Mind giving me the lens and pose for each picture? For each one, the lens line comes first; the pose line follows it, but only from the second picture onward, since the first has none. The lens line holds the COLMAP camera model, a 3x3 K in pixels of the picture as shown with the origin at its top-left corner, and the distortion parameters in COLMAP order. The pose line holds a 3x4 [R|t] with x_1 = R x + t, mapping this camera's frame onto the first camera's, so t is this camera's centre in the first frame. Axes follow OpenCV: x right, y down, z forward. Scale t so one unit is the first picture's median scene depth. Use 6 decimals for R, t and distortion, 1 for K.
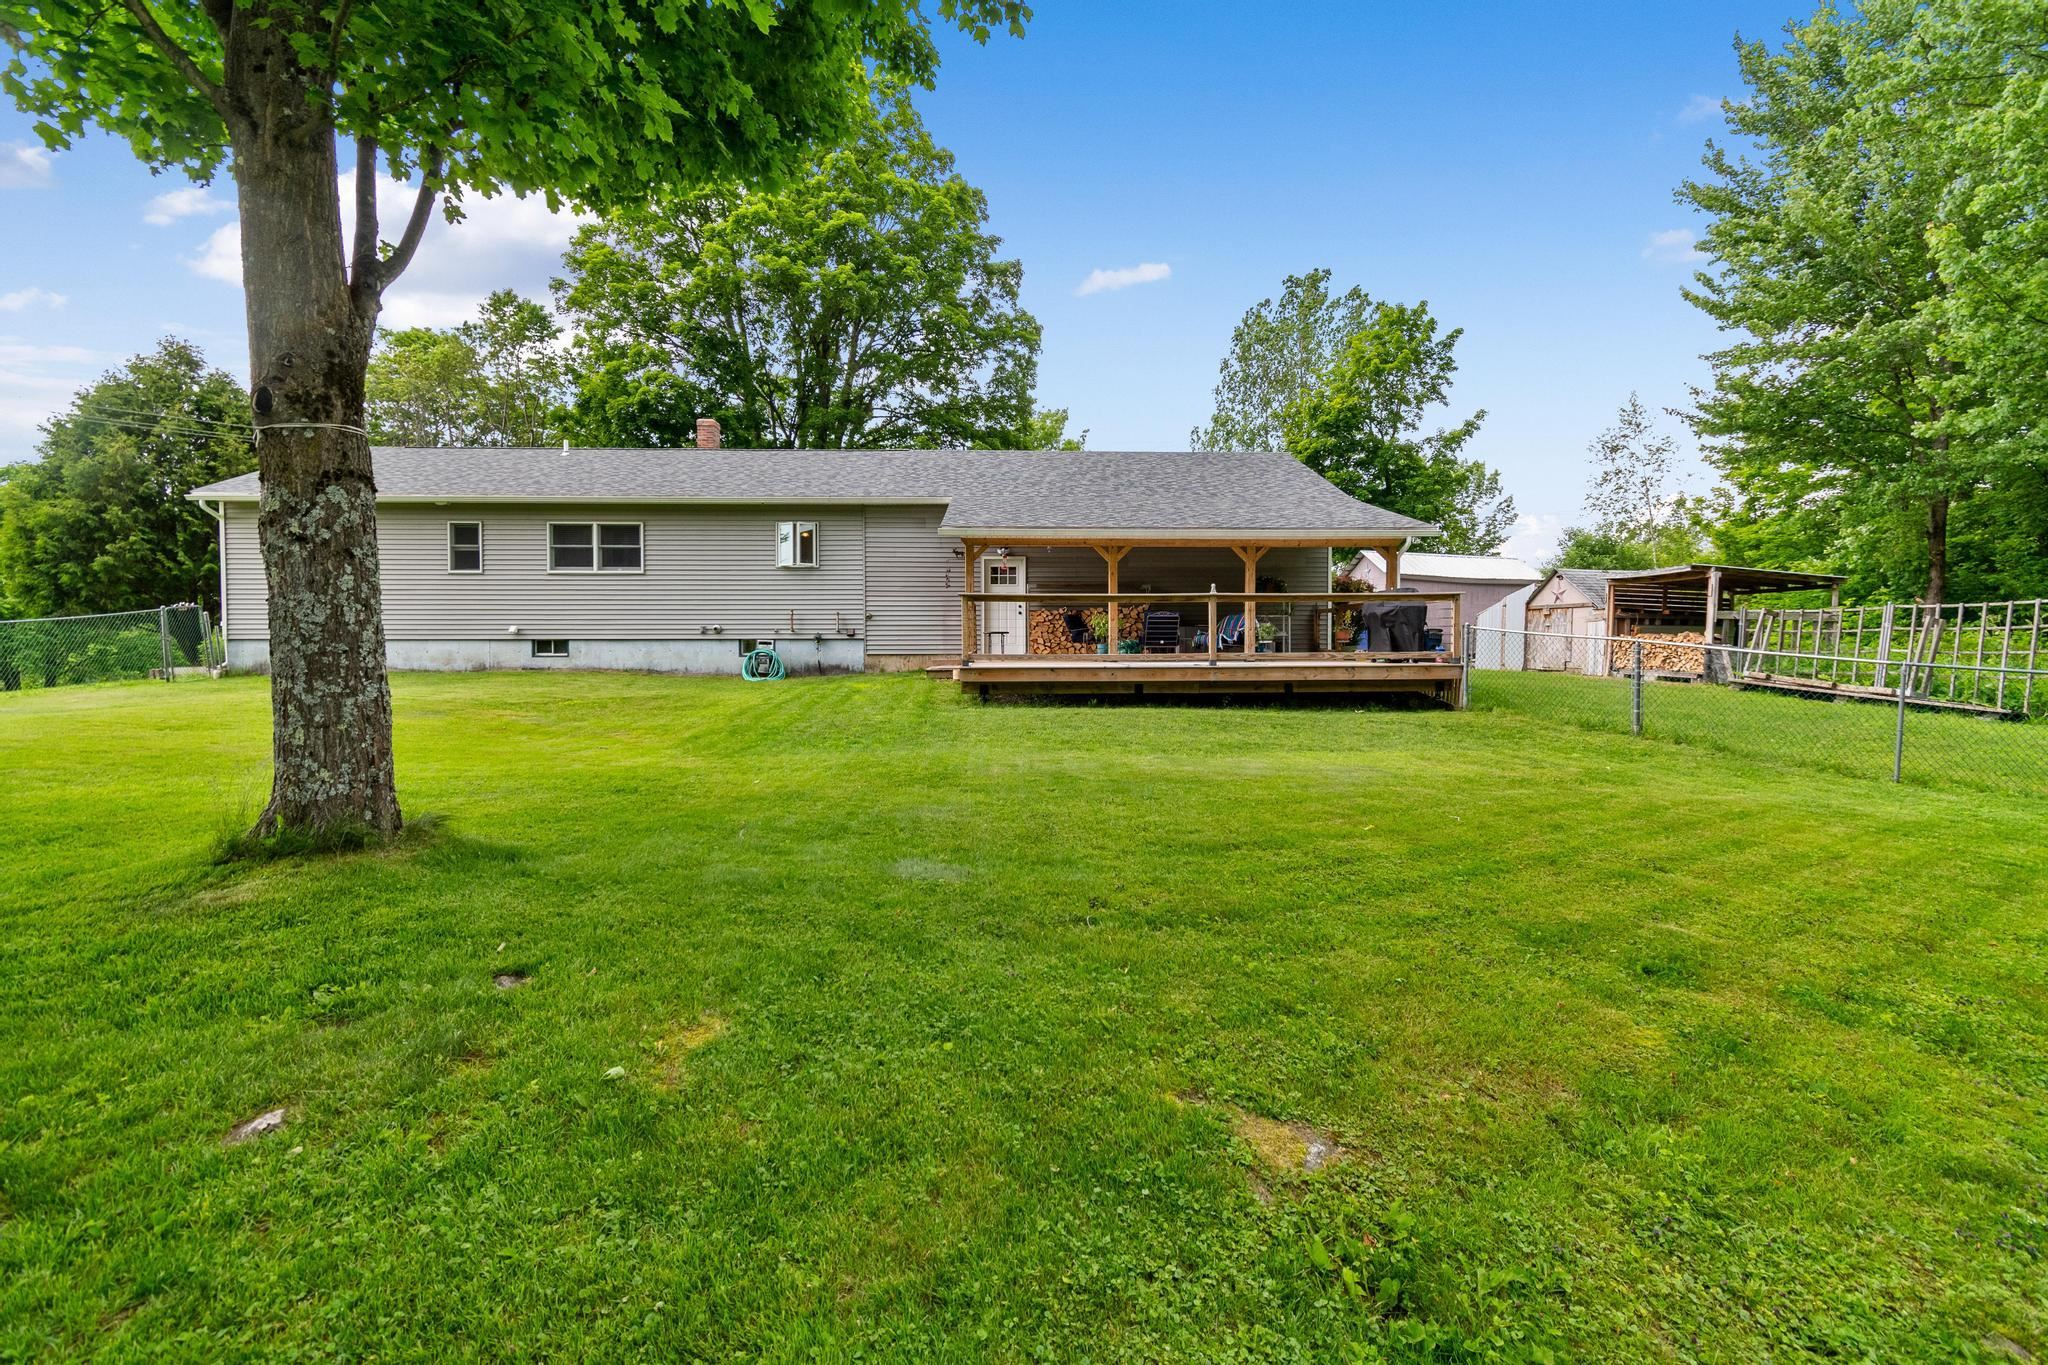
lens RADIAL K [[901.6, 0, 1024.0], [0, 901.6, 682.5], [0, 0, 1]] dist [-0.004177, -0.000580]
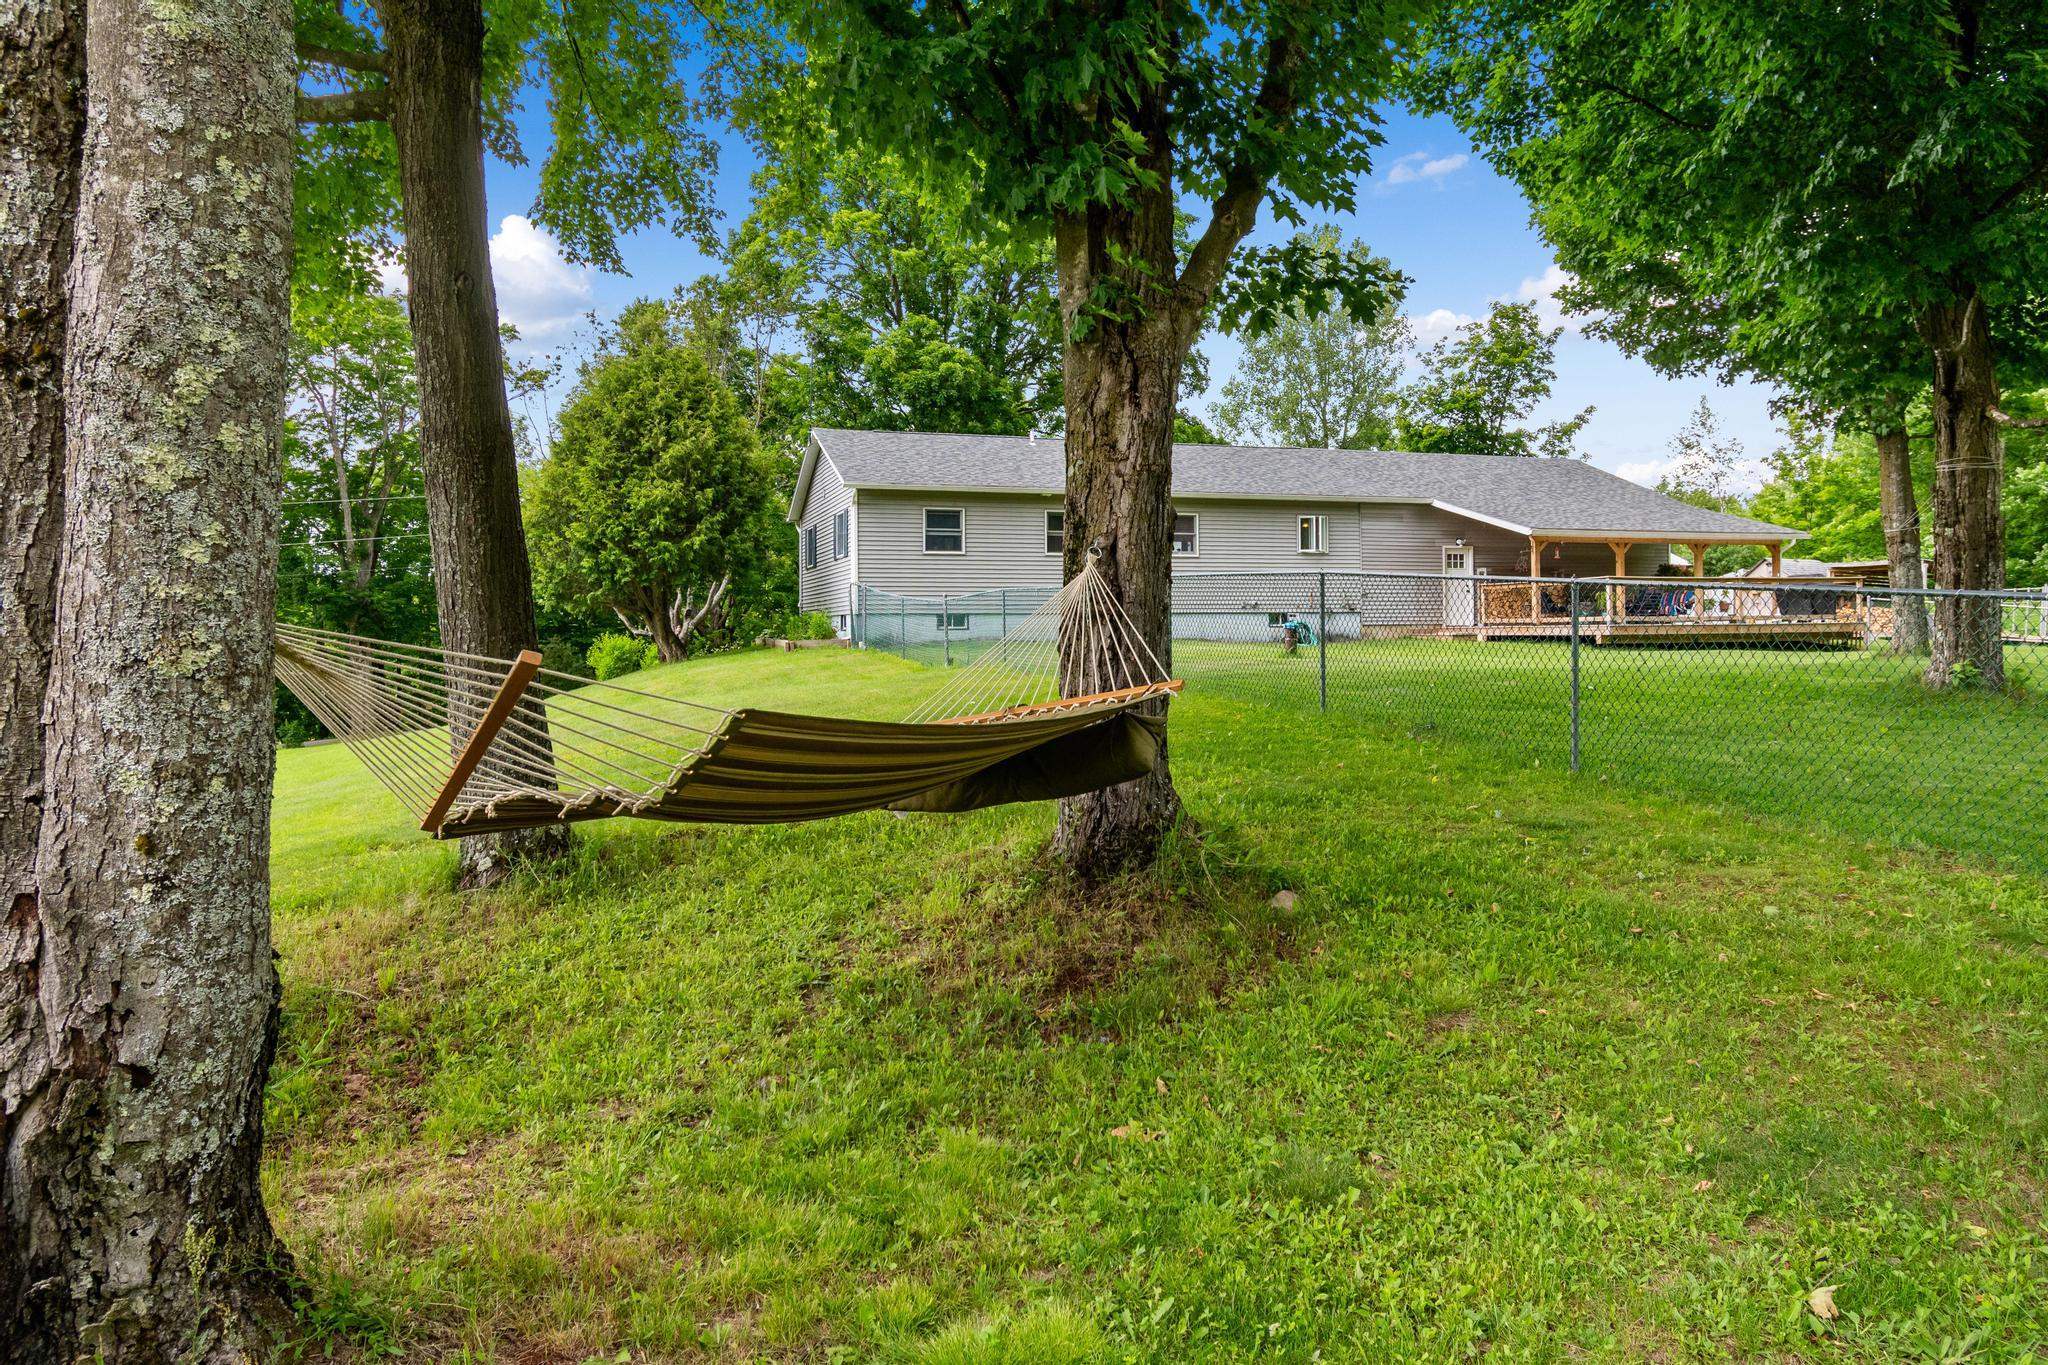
lens RADIAL K [[1236.9, 0, 1024.0], [0, 1236.9, 682.5], [0, 0, 1]] dist [-0.000823, -0.000130]
pose [[0.968196, -0.019818, 0.249405, -1.034444], [0.023061, 0.999683, -0.010089, 0.052817], [-0.249126, 0.015520, 0.968347, -0.503891]]
